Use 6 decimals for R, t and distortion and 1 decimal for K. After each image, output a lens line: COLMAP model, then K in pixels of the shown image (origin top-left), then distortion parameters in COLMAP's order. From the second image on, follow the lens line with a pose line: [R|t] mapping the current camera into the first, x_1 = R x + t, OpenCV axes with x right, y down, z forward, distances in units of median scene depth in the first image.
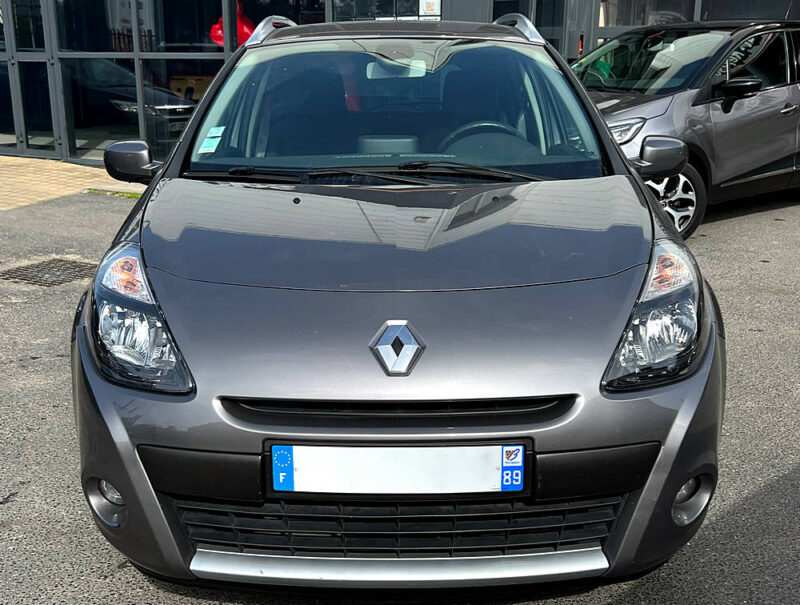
lens RADIAL K [[841.0, 0, 399.3], [0, 841.0, 303.9], [0, 0, 1]] dist [-0.009259, 0.000000]
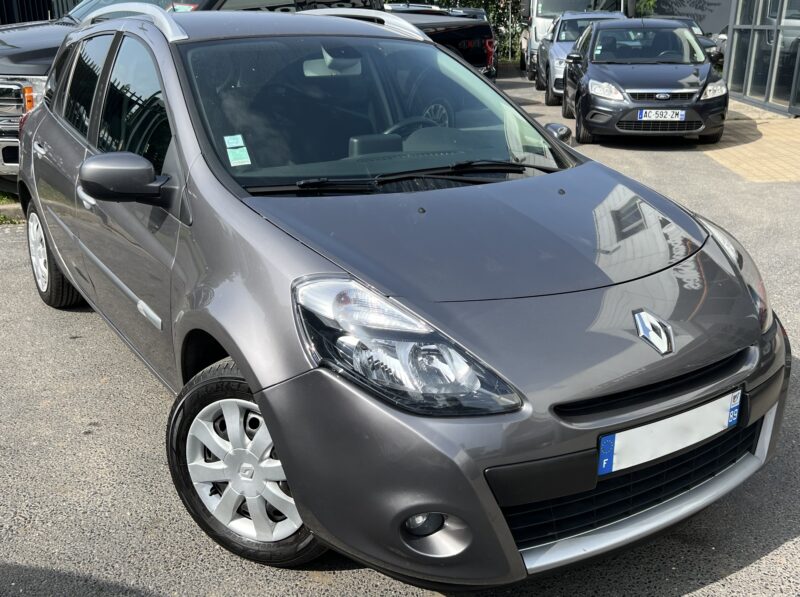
lens RADIAL K [[787.6, 0, 400.0], [0, 787.6, 296.9], [0, 0, 1]] dist [-0.001418, 0.000000]
pose [[0.843862, -0.157608, 0.512891, -0.876608], [0.128778, 0.987438, 0.091555, -0.145693], [-0.520878, -0.011211, 0.853558, 0.244306]]
